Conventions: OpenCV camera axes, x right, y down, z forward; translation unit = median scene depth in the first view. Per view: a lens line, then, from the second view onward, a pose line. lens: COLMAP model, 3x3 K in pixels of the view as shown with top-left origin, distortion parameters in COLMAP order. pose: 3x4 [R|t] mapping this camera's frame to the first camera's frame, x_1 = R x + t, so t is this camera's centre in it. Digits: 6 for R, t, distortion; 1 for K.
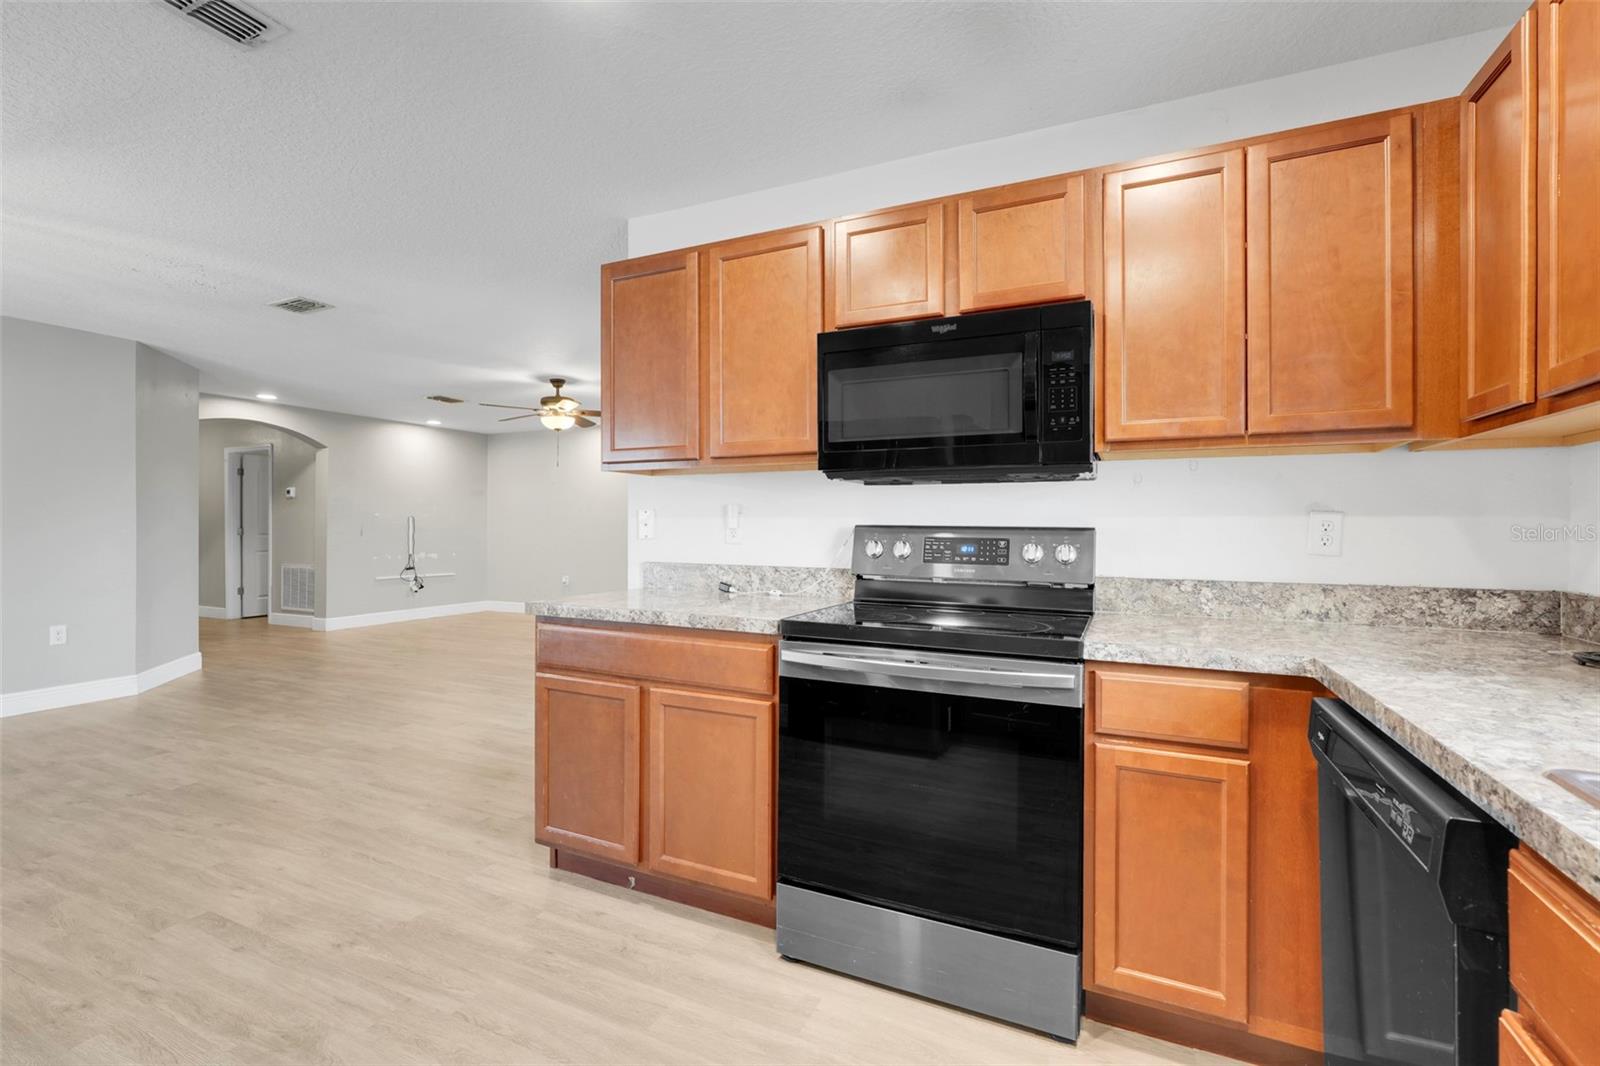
lens RADIAL K [[705.4, 0, 795.8], [0, 705.4, 530.1], [0, 0, 1]] dist [-0.005434, 0.000940]
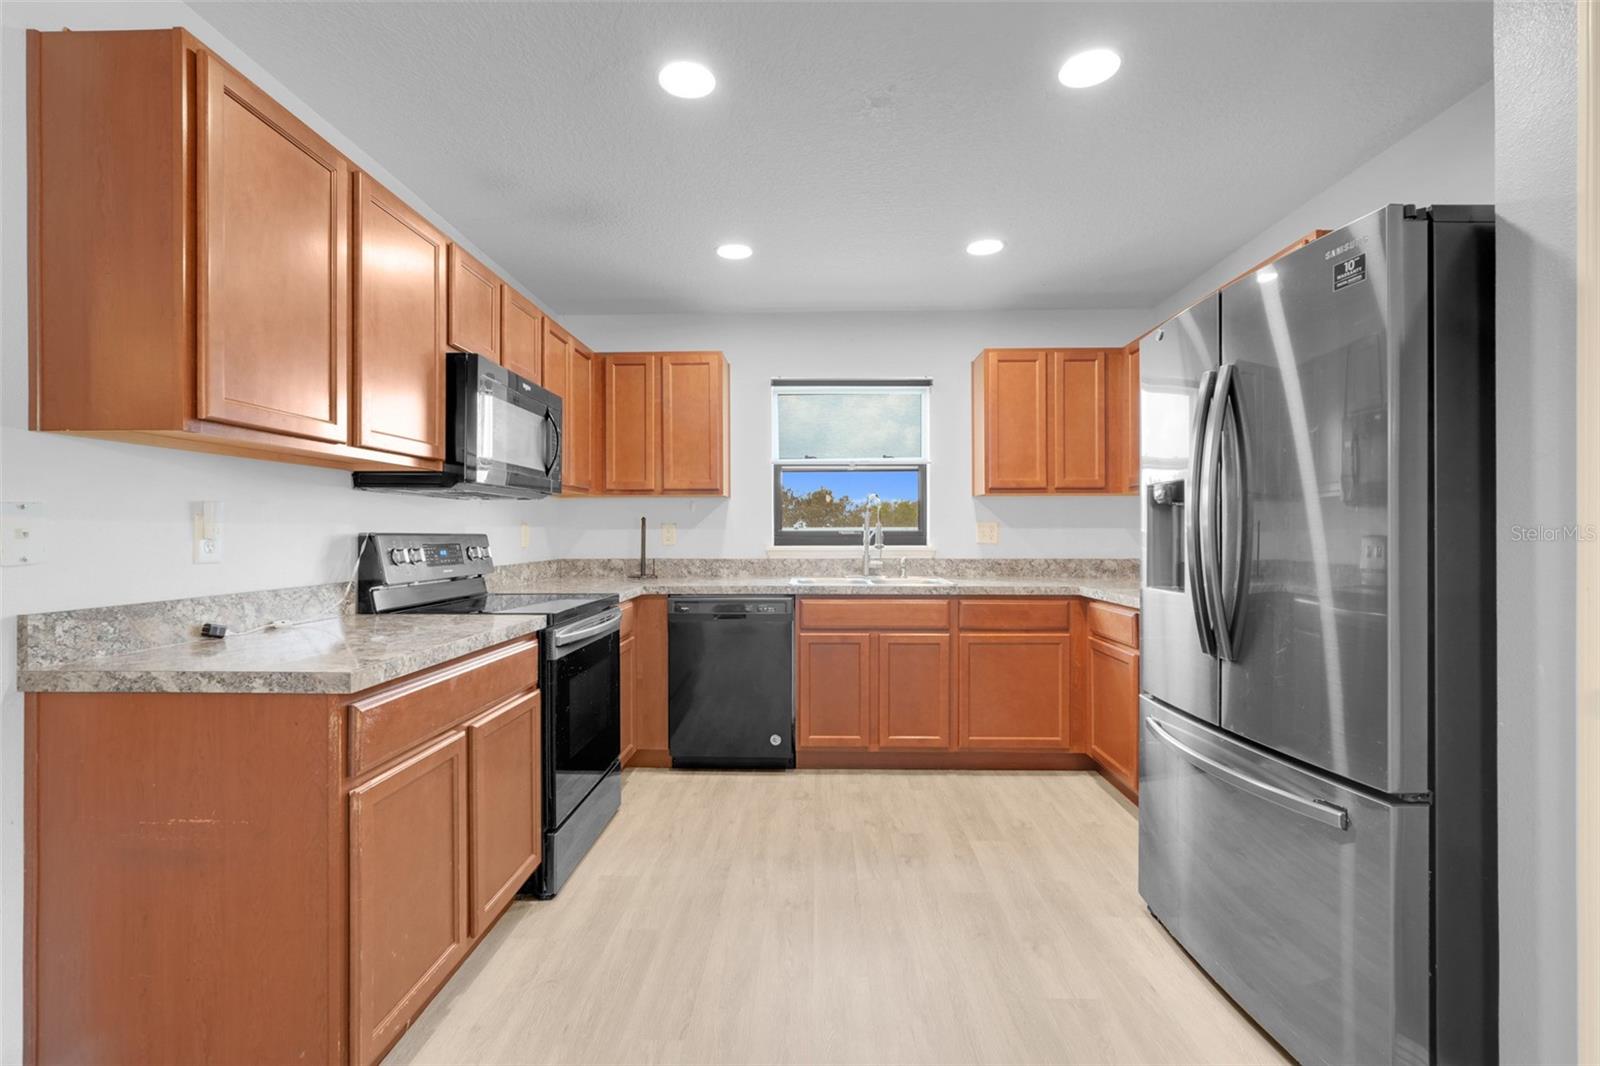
lens RADIAL K [[705.4, 0, 795.8], [0, 705.4, 530.1], [0, 0, 1]] dist [-0.005434, 0.000940]
pose [[-0.396081, -0.000832, 0.918215, -0.856477], [0.006791, 0.999970, 0.003836, -0.009086], [-0.918190, 0.007755, -0.396064, 0.736132]]
